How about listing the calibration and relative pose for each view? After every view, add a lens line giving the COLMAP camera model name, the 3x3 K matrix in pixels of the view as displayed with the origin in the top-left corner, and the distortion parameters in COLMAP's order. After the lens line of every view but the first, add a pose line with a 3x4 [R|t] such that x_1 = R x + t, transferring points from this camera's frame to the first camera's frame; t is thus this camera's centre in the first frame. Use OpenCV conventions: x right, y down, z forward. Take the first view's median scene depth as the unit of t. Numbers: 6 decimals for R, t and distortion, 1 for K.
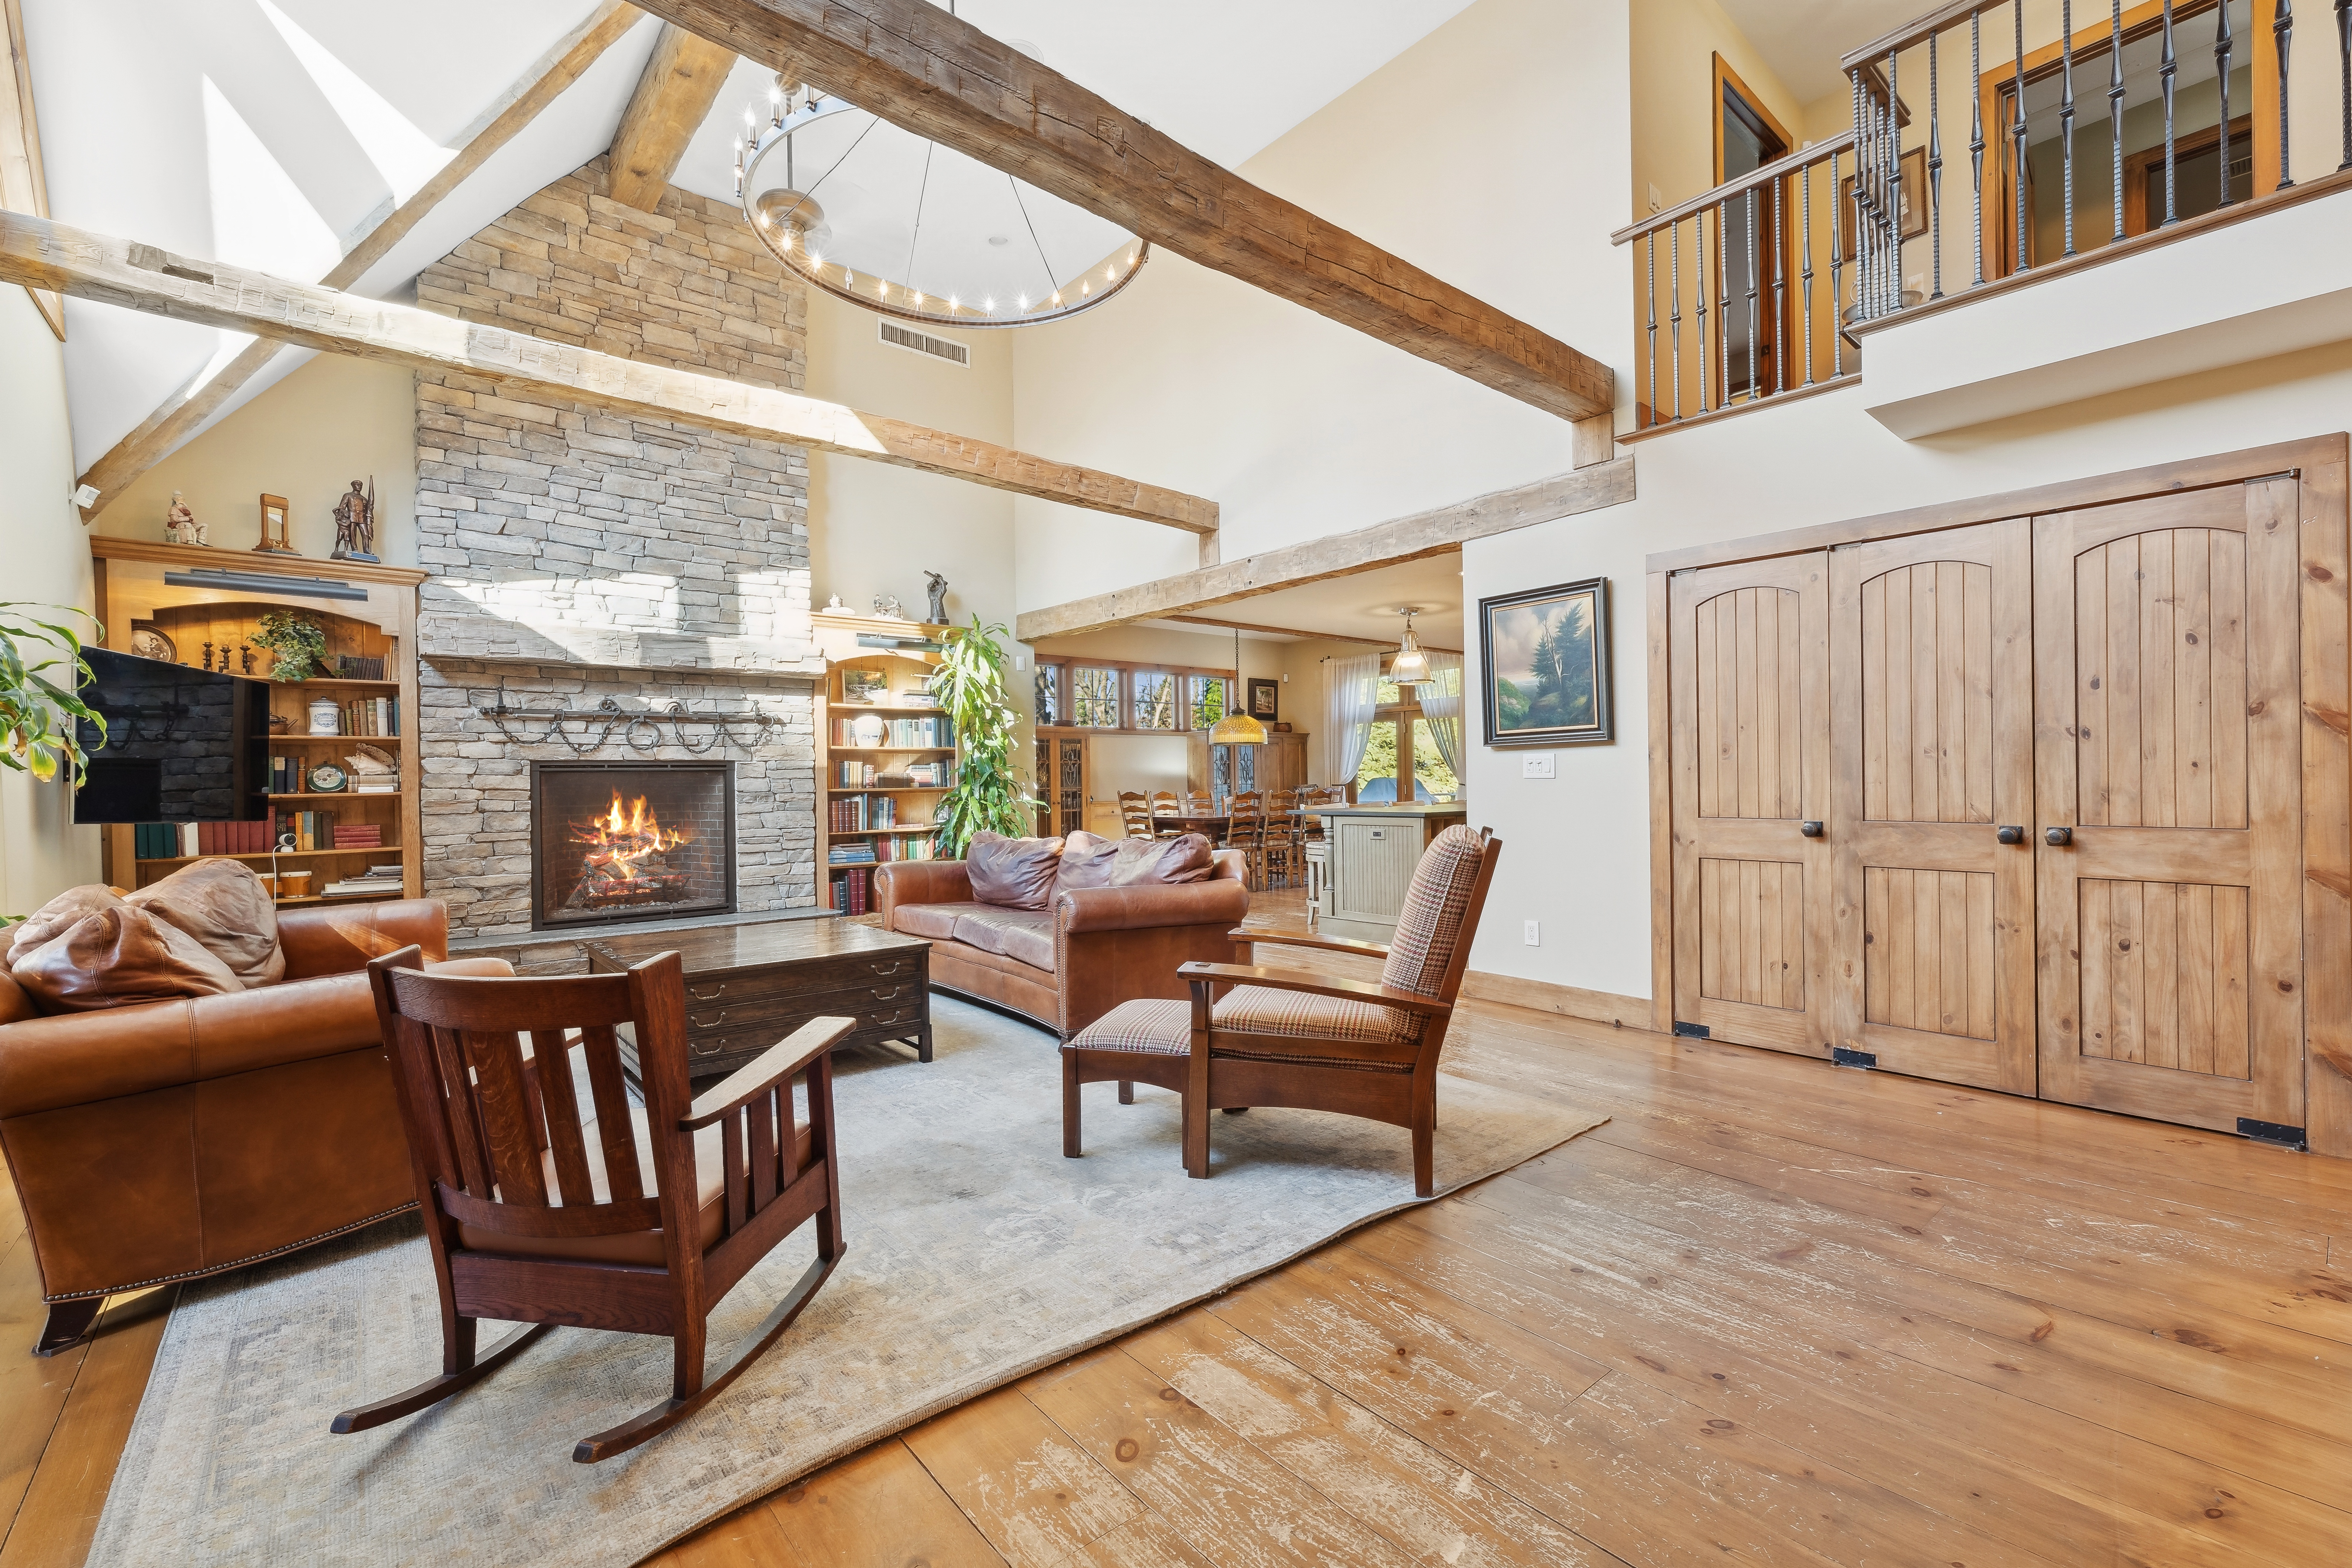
lens RADIAL K [[998.9, 0, 1174.9], [0, 998.9, 758.5], [0, 0, 1]] dist [-0.000755, 0.000187]
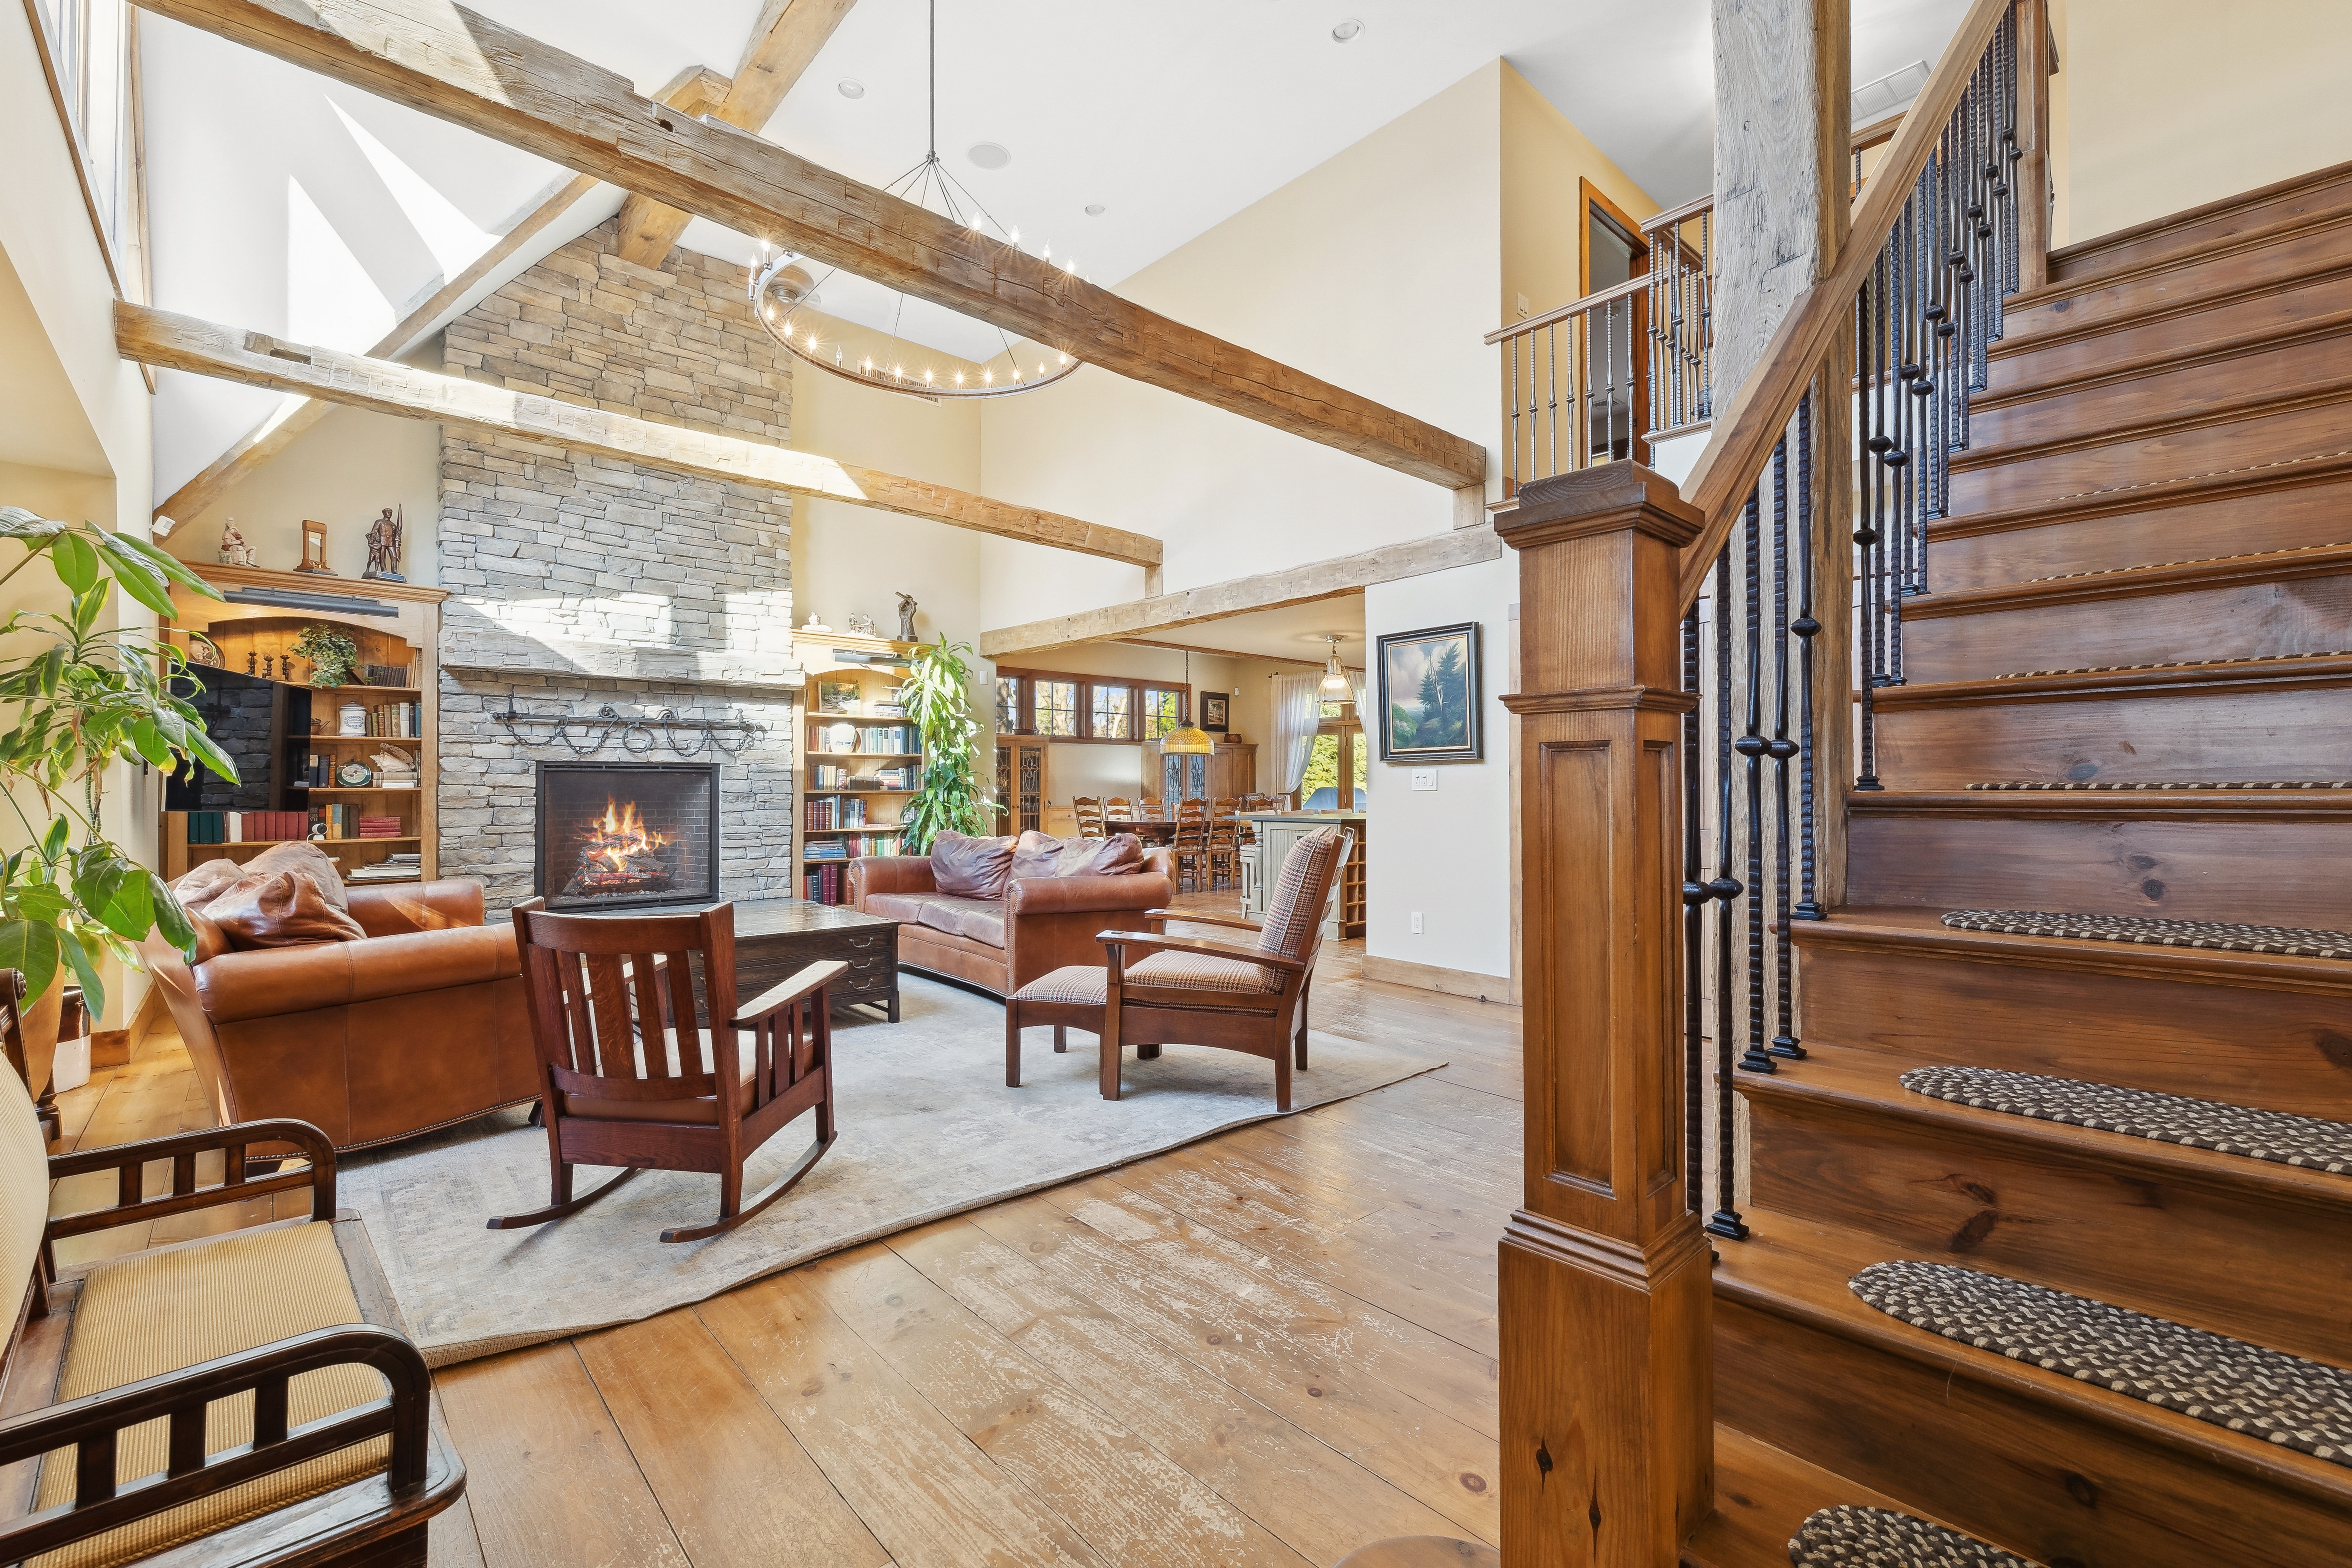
lens RADIAL K [[998.9, 0, 1174.9], [0, 998.9, 758.5], [0, 0, 1]] dist [-0.000755, 0.000187]
pose [[0.999296, 0.015830, 0.034025, 0.028668], [-0.015602, 0.999854, -0.006974, -0.004446], [-0.034130, 0.006438, 0.999397, -0.147380]]
